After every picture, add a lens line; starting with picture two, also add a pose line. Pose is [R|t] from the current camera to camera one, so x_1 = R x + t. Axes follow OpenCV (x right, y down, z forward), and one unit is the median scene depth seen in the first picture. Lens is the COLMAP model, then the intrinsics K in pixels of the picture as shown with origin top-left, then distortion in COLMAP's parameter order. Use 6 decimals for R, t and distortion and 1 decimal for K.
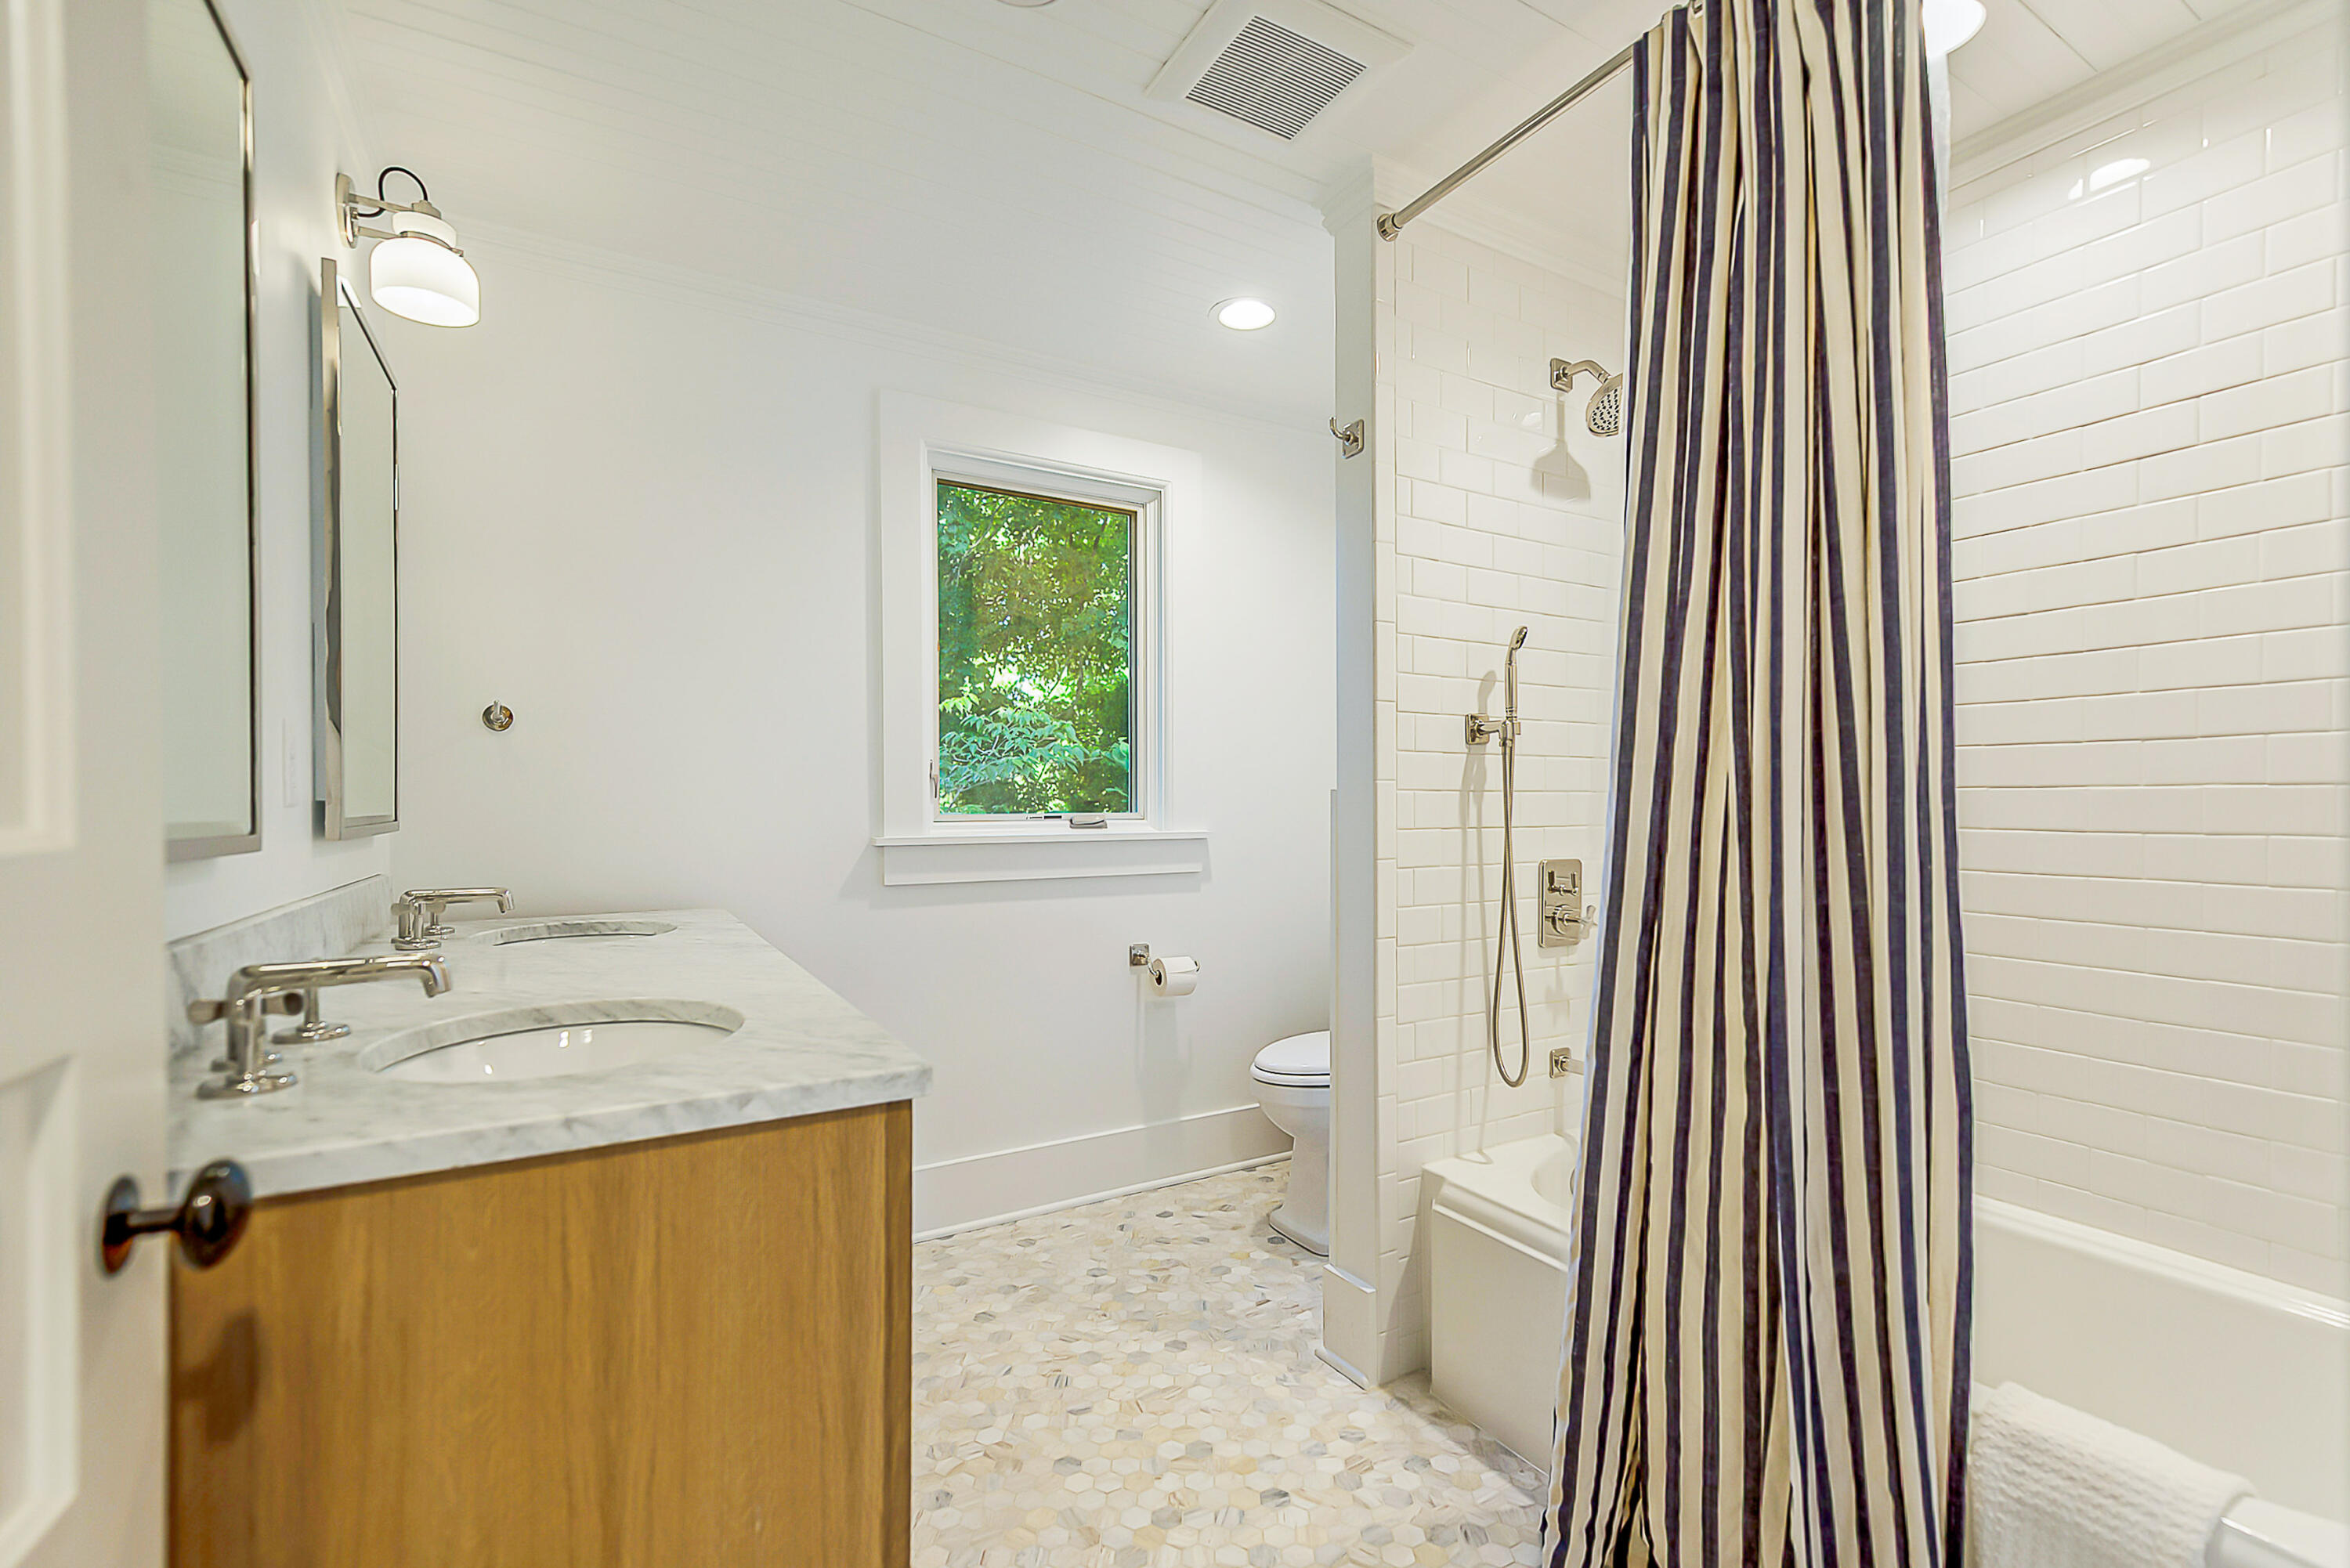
lens RADIAL K [[989.2, 0, 1179.0], [0, 989.2, 784.1], [0, 0, 1]] dist [-0.022478, 0.000796]
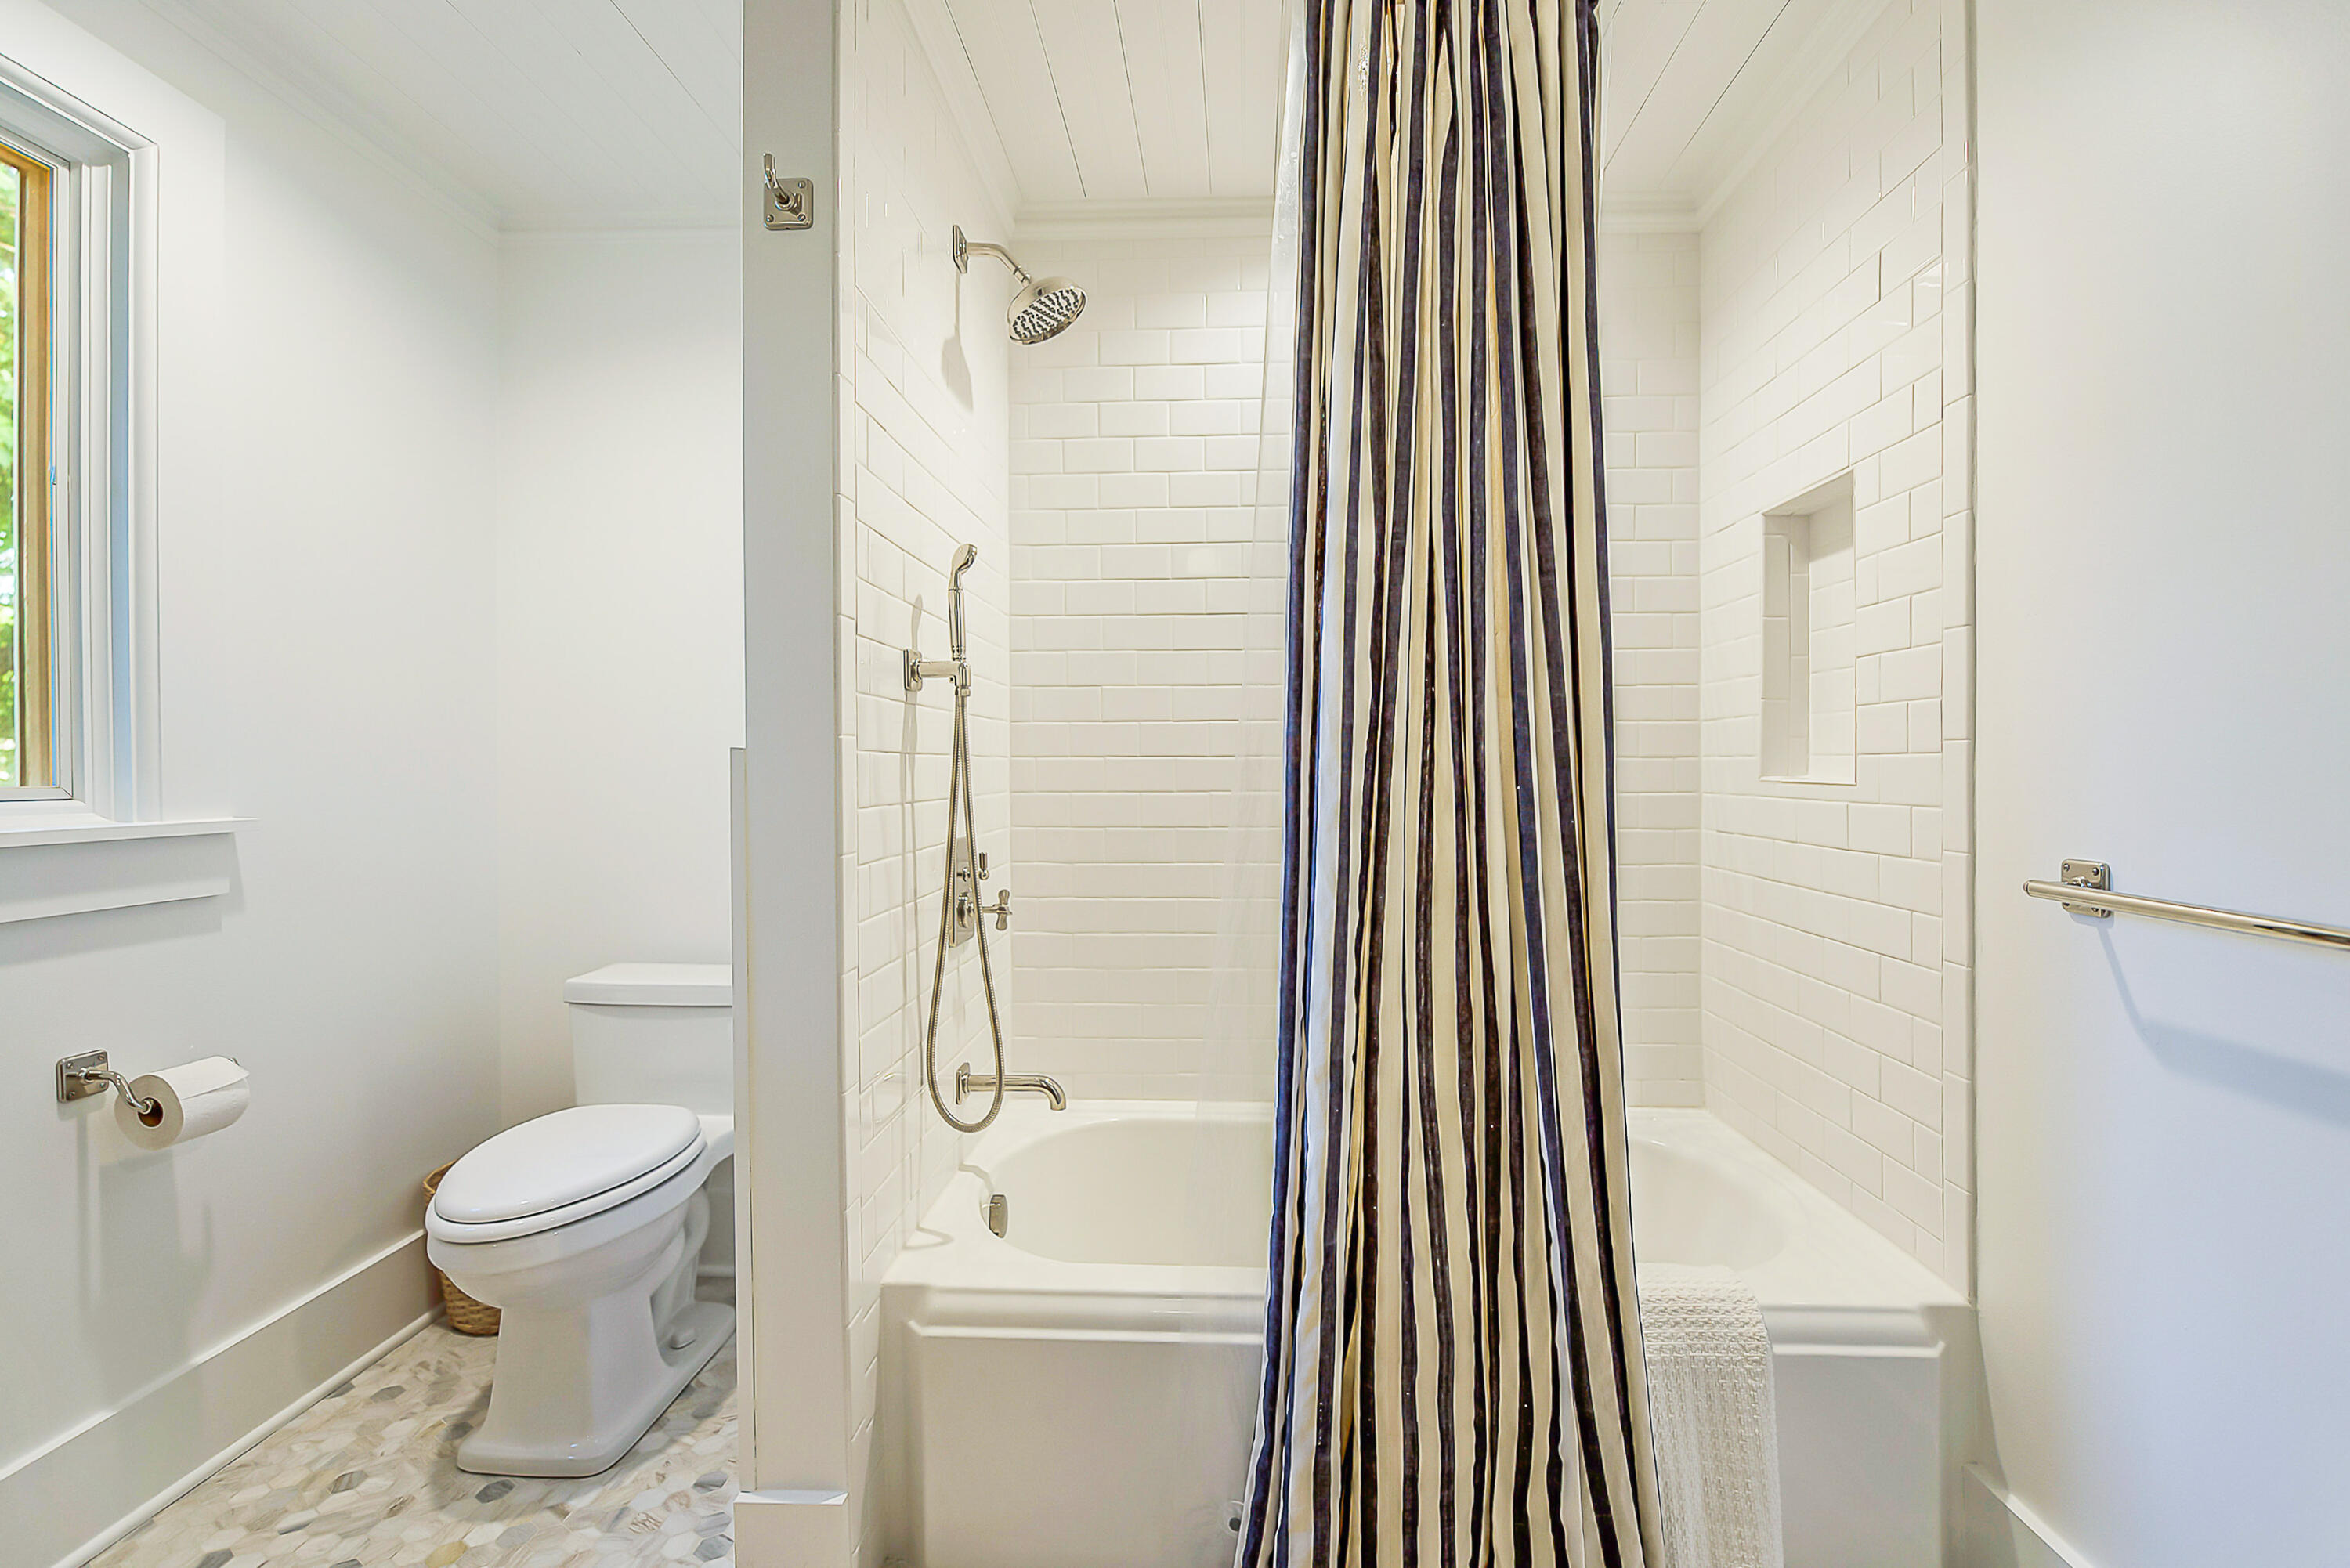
lens RADIAL K [[989.2, 0, 1182.5], [0, 989.2, 777.6], [0, 0, 1]] dist [-0.022478, 0.000796]
pose [[0.537334, -0.002399, 0.843366, -0.173968], [-0.019470, 0.999694, 0.015249, 0.007499], [-0.843145, -0.024614, 0.537123, 0.334578]]
